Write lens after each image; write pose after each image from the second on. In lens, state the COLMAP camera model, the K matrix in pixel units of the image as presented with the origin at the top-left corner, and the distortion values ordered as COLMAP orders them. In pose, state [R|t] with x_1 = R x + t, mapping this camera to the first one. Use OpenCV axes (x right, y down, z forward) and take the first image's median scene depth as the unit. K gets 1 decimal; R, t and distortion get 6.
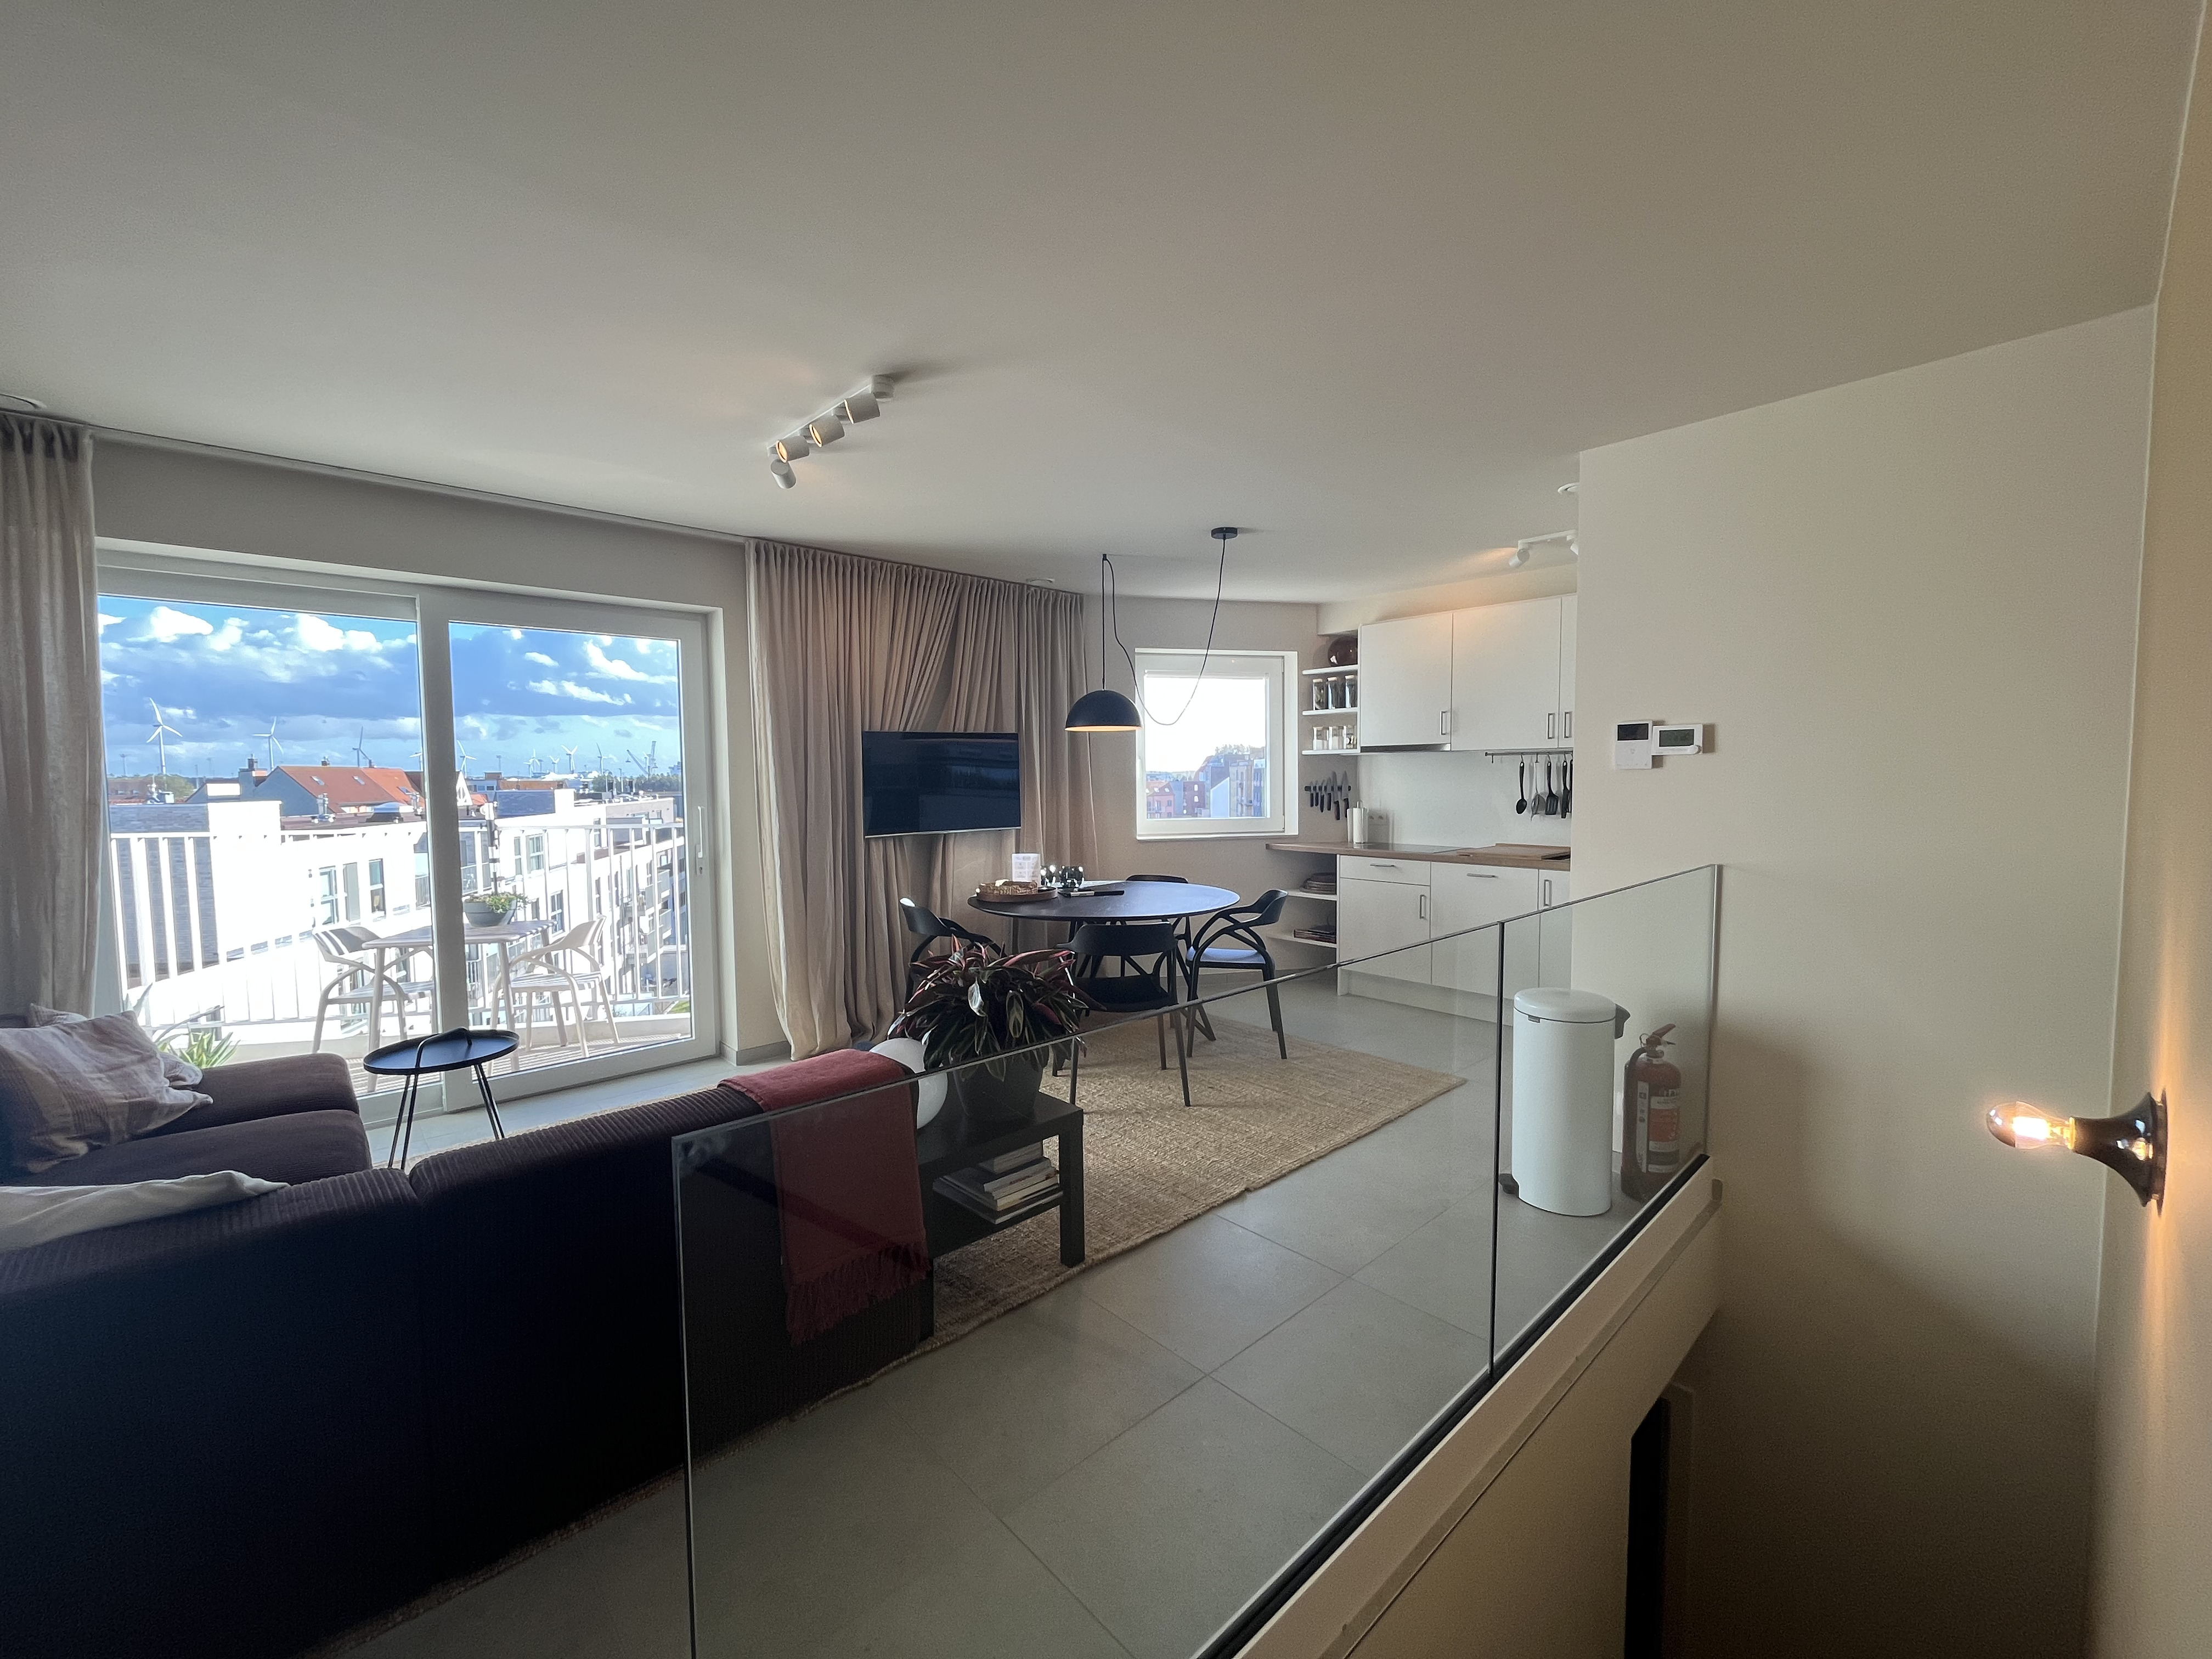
lens RADIAL K [[896.8, 0, 1097.4], [0, 896.8, 825.3], [0, 0, 1]] dist [-0.007150, 0.001281]
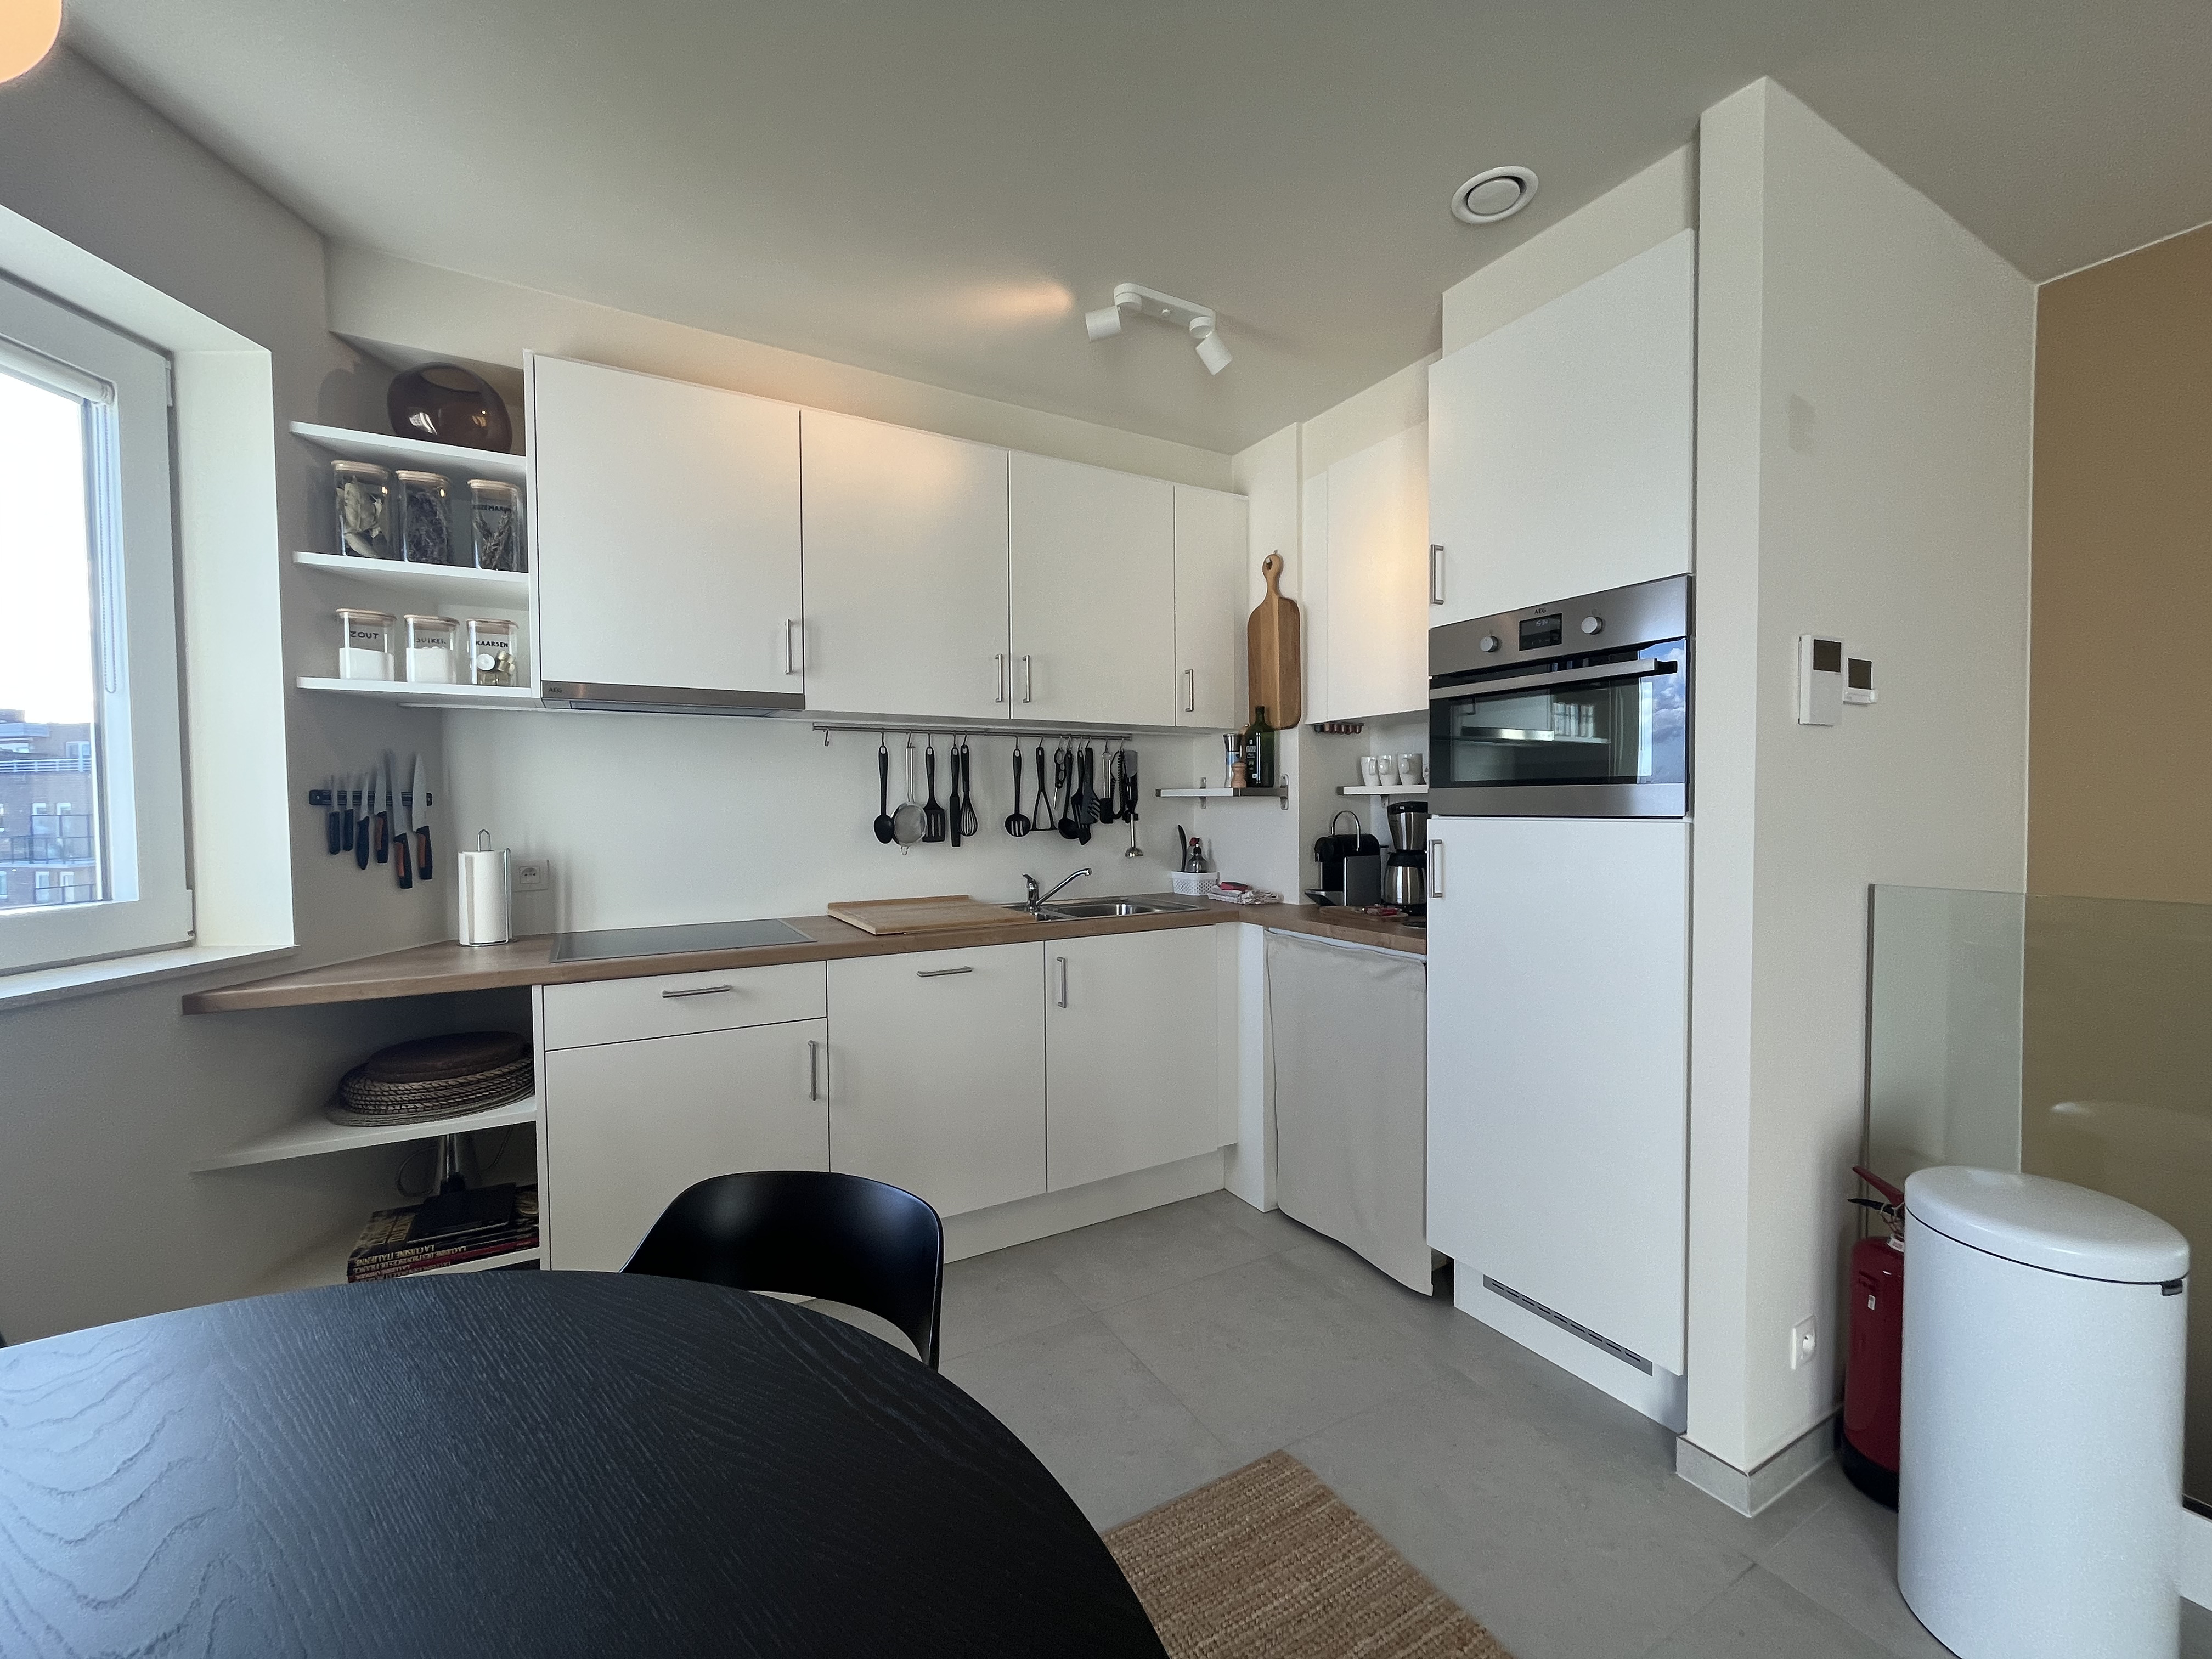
lens RADIAL K [[896.8, 0, 1098.2], [0, 896.8, 827.8], [0, 0, 1]] dist [-0.007150, 0.001281]
pose [[0.215886, -0.017756, 0.976257, -0.019788], [0.061285, 0.998110, 0.004601, -0.017197], [-0.974493, 0.058837, 0.216566, 0.778217]]
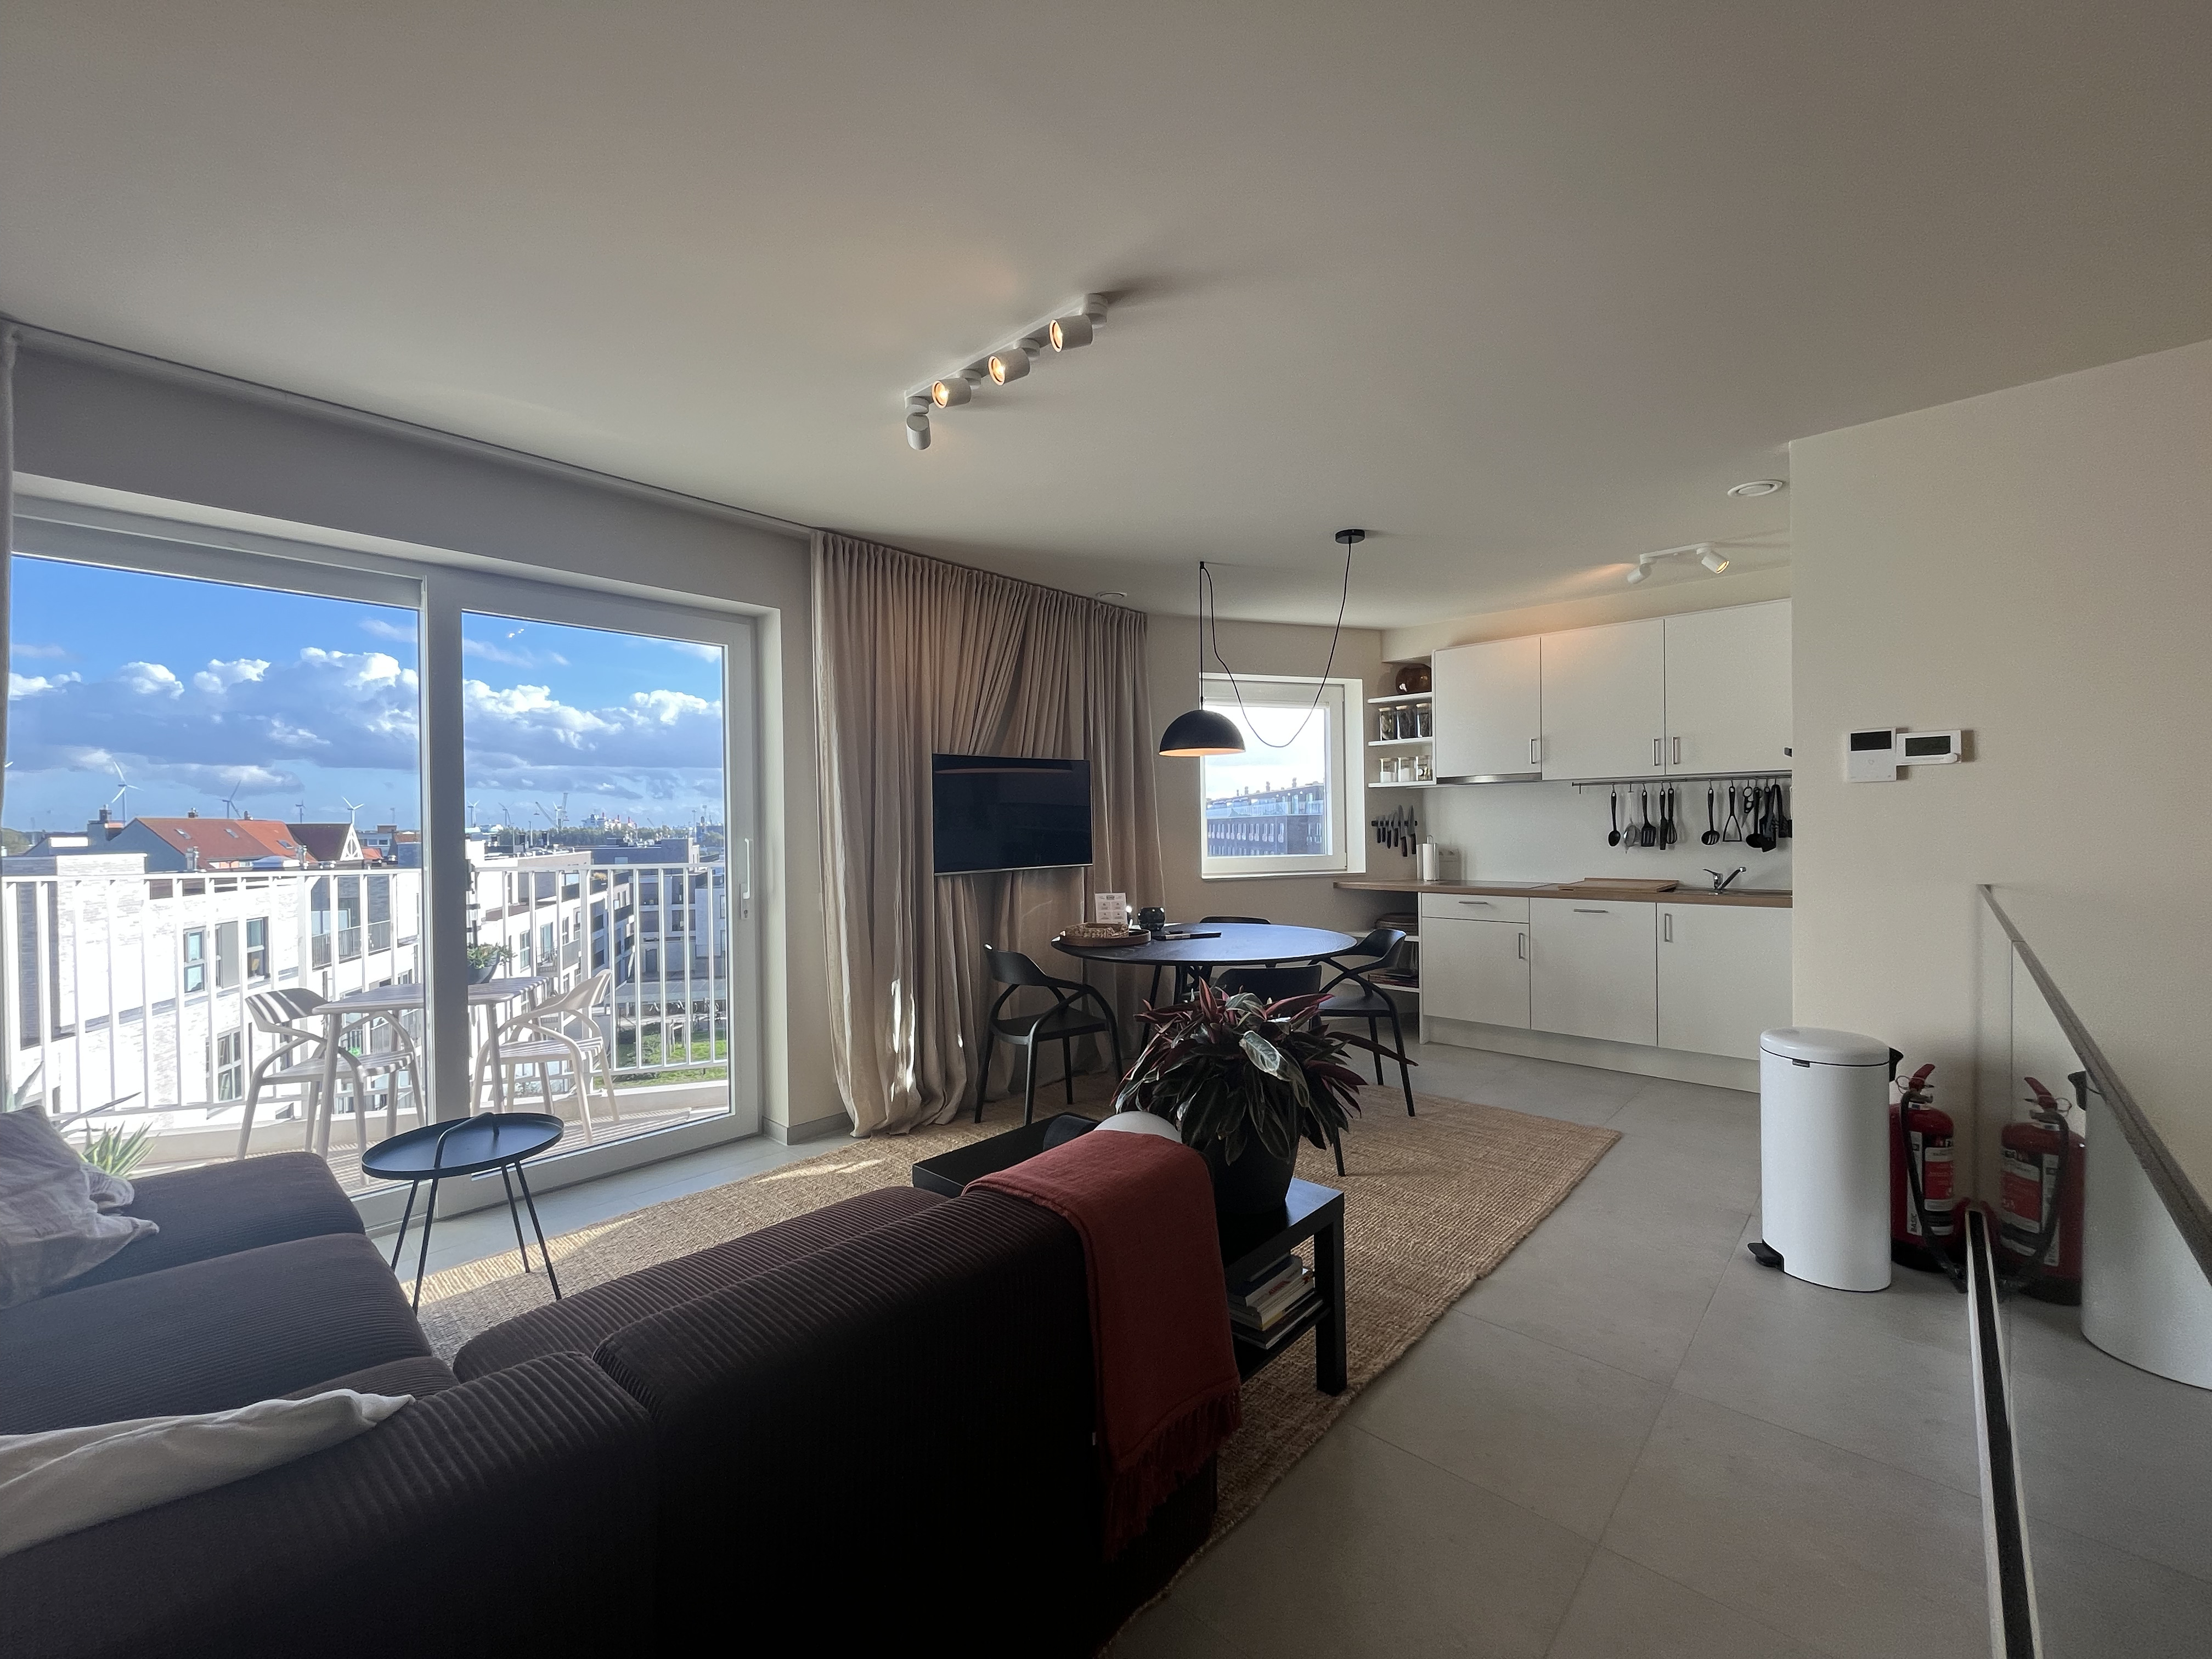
lens RADIAL K [[896.8, 0, 1111.9], [0, 896.8, 830.3], [0, 0, 1]] dist [-0.007150, 0.001281]
pose [[0.995709, -0.003062, 0.092492, -0.151281], [0.007969, 0.998577, -0.052734, 0.016602], [-0.092199, 0.053245, 0.994316, 0.102260]]
